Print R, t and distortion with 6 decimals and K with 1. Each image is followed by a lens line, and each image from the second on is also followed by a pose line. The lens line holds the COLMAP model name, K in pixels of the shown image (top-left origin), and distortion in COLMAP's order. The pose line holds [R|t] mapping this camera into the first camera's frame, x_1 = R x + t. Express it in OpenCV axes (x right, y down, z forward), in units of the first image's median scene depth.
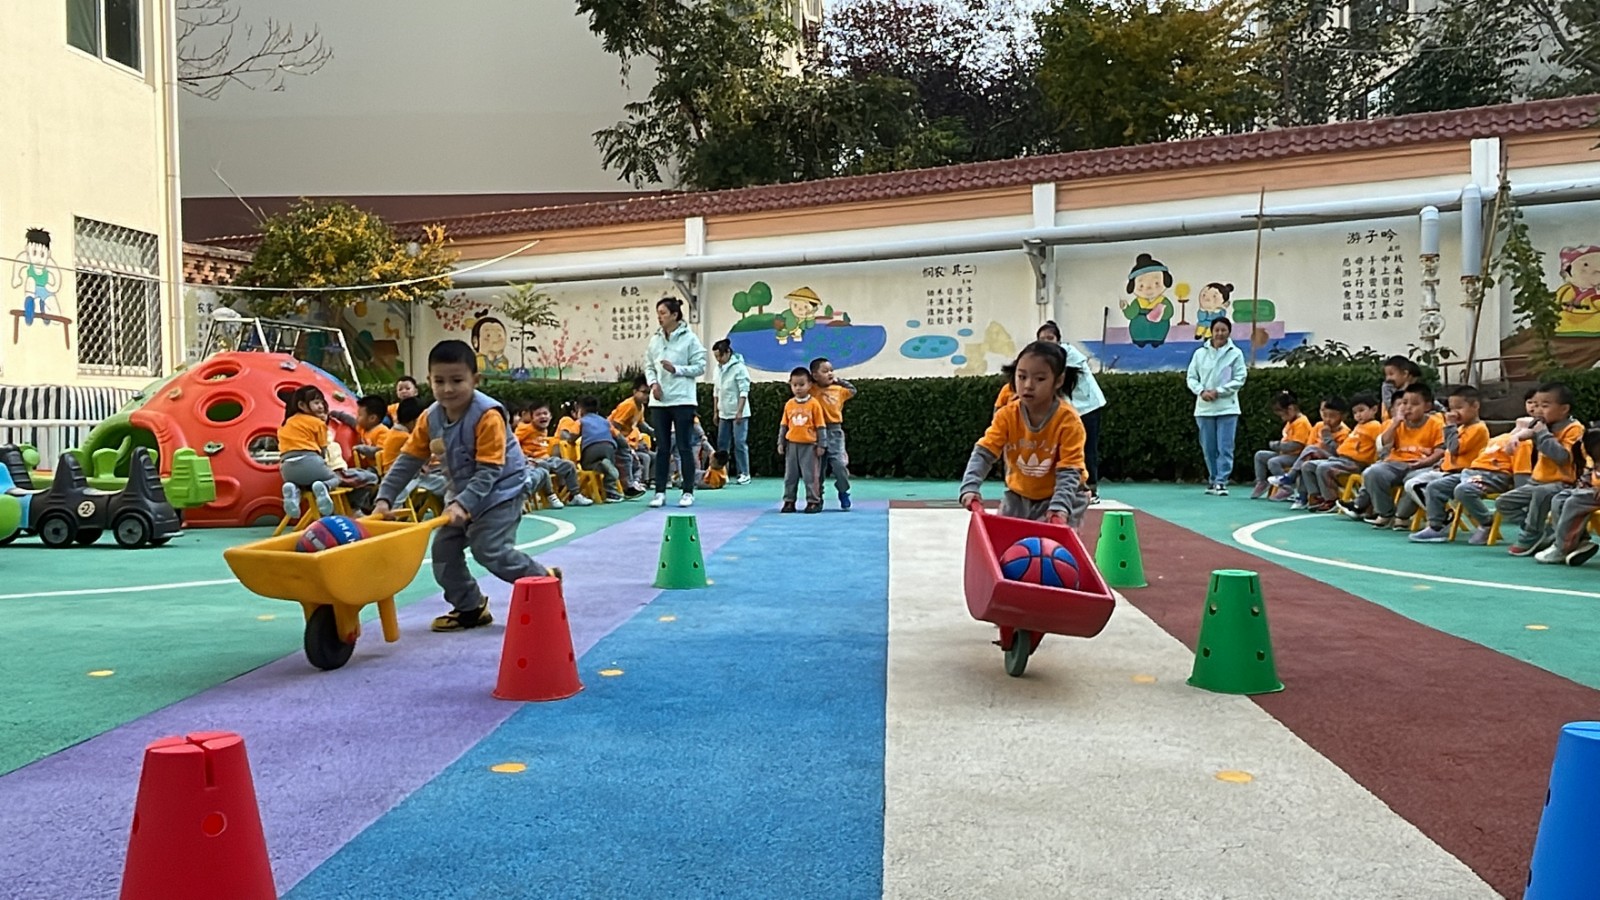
lens RADIAL K [[1359.0, 0, 809.0], [0, 1359.0, 477.9], [0, 0, 1]] dist [0.073835, -0.053428]
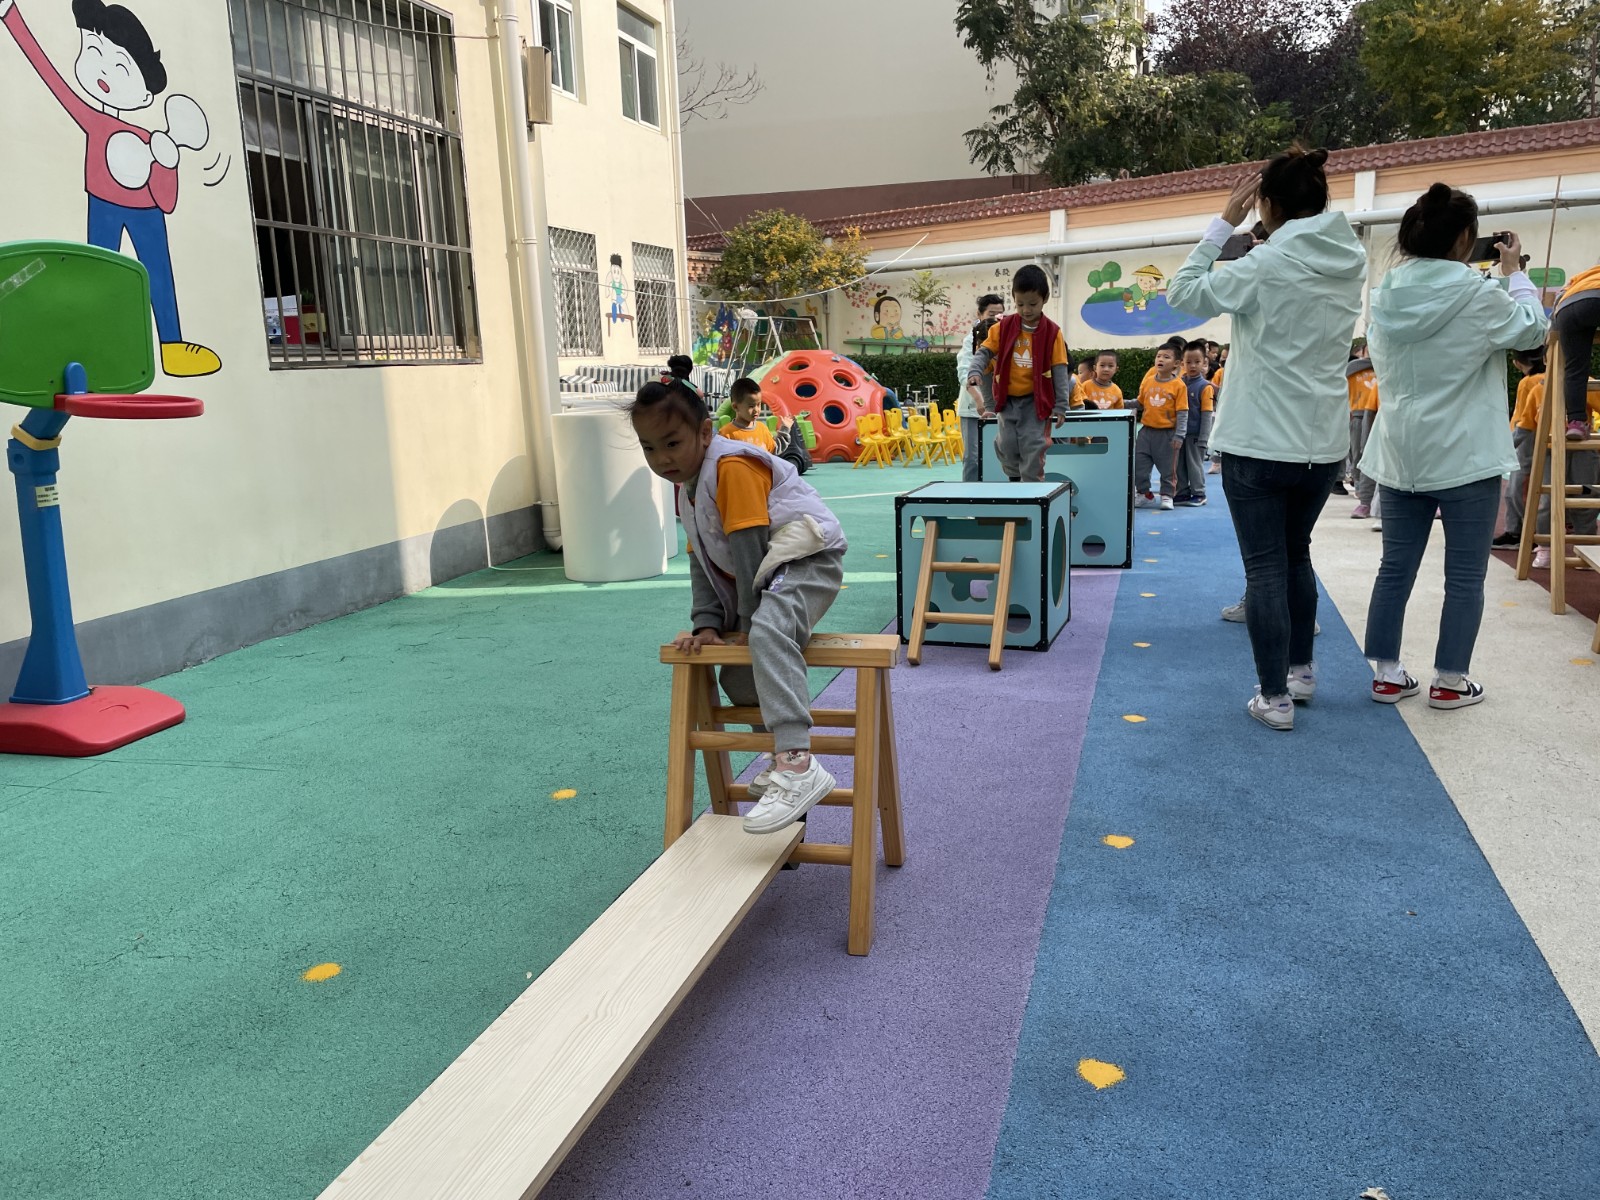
lens RADIAL K [[1263.9, 0, 786.1], [0, 1263.9, 606.3], [0, 0, 1]] dist [0.092983, -0.131032]
pose [[0.973935, 0.025452, -0.225396, -0.058013], [0.009031, 0.988546, 0.150651, -0.011659], [0.226648, -0.148760, 0.962549, -0.252919]]
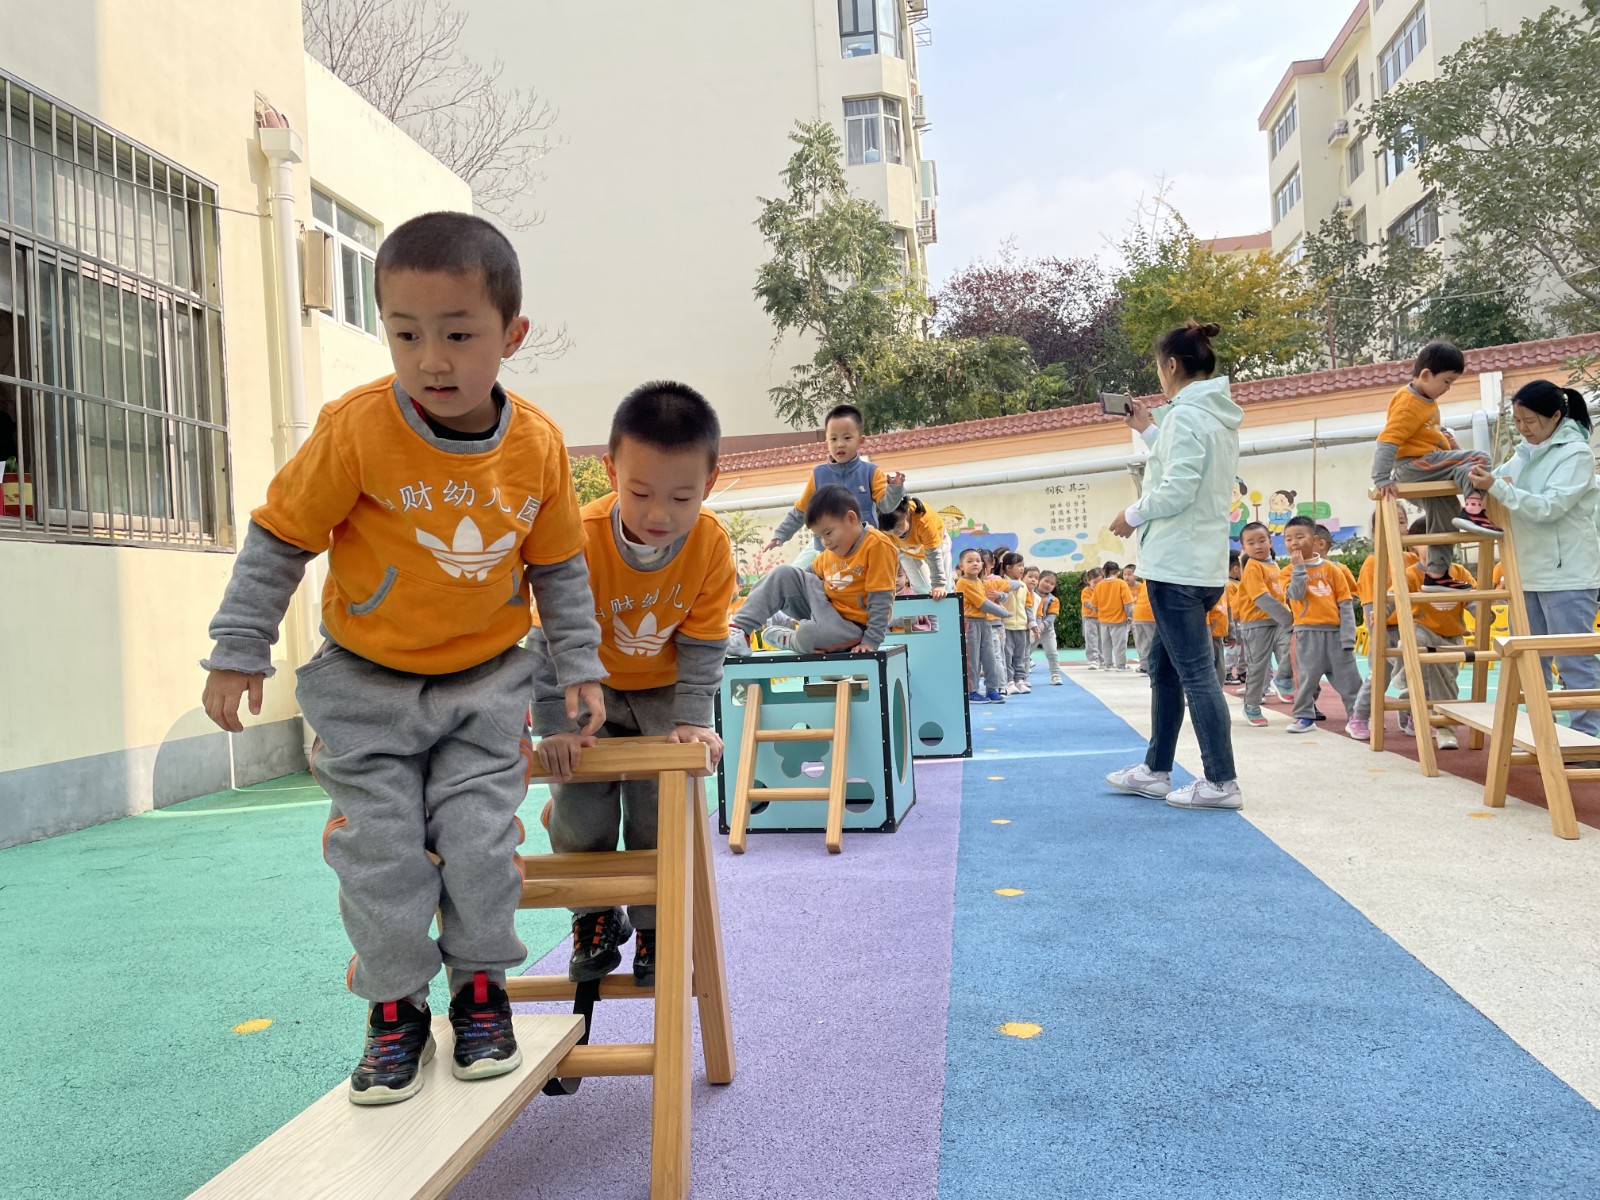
lens RADIAL K [[1263.9, 0, 784.6], [0, 1263.9, 593.7], [0, 0, 1]] dist [0.092983, -0.131032]
pose [[0.995688, -0.036268, -0.085388, -0.063609], [0.031193, 0.997709, -0.060036, 0.010789], [0.087369, 0.057114, 0.994537, -0.210863]]
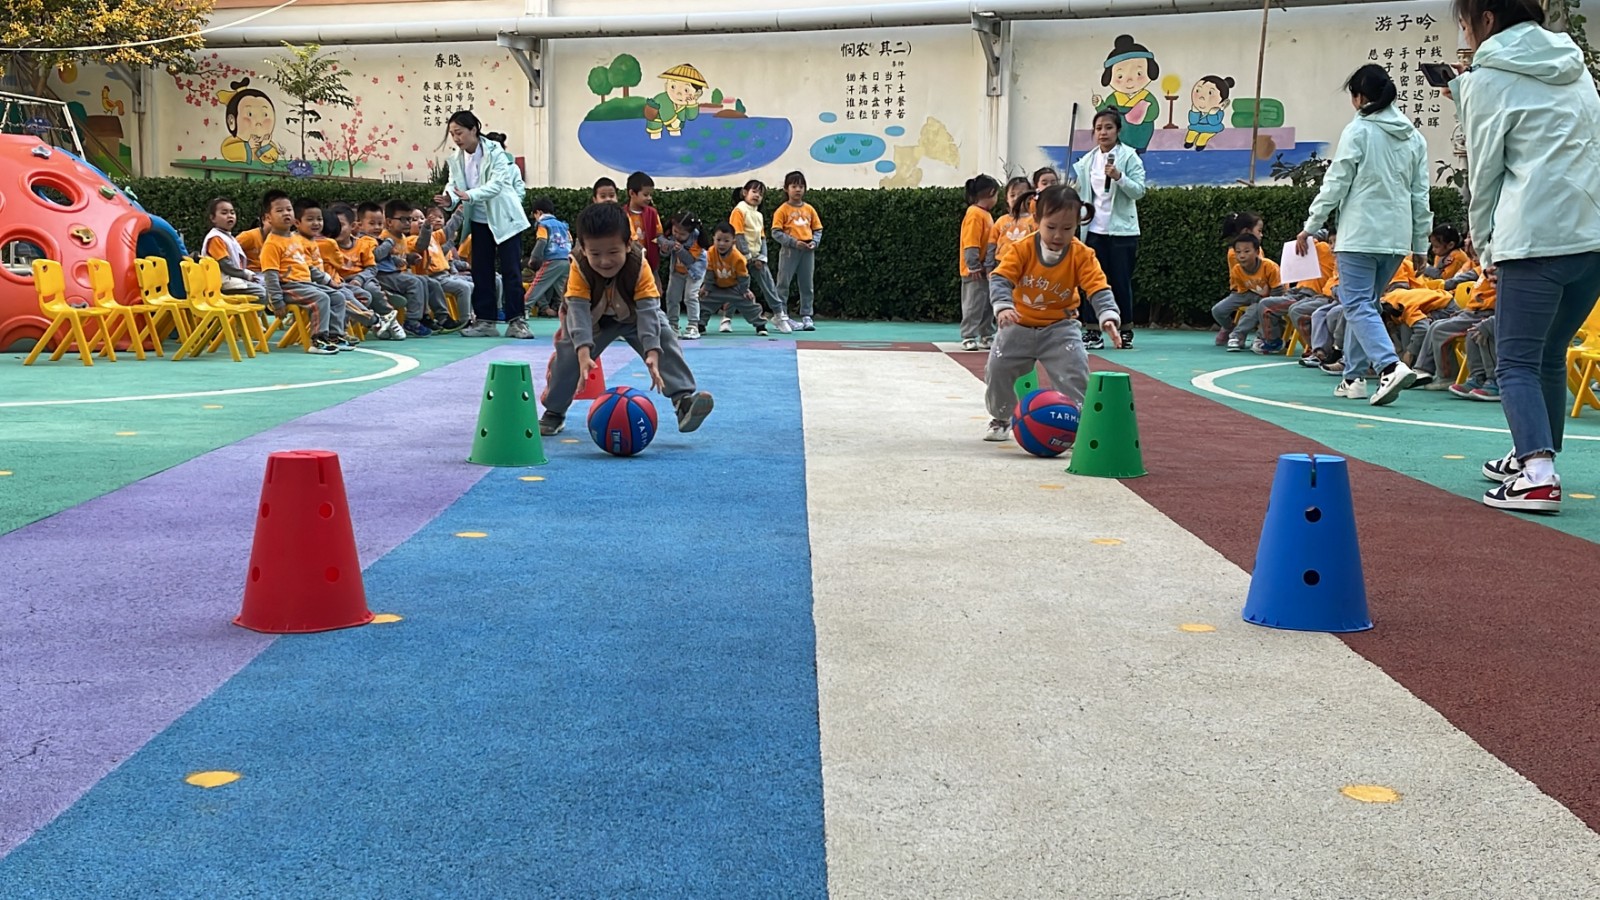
lens RADIAL K [[1950.8, 0, 829.7], [0, 1950.8, 437.4], [0, 0, 1]] dist [0.090922, 0.000000]
pose [[0.996466, 0.014433, 0.082754, -0.010724], [-0.018941, 0.998364, 0.053945, 0.007282], [-0.081840, -0.055322, 0.995109, -0.105194]]
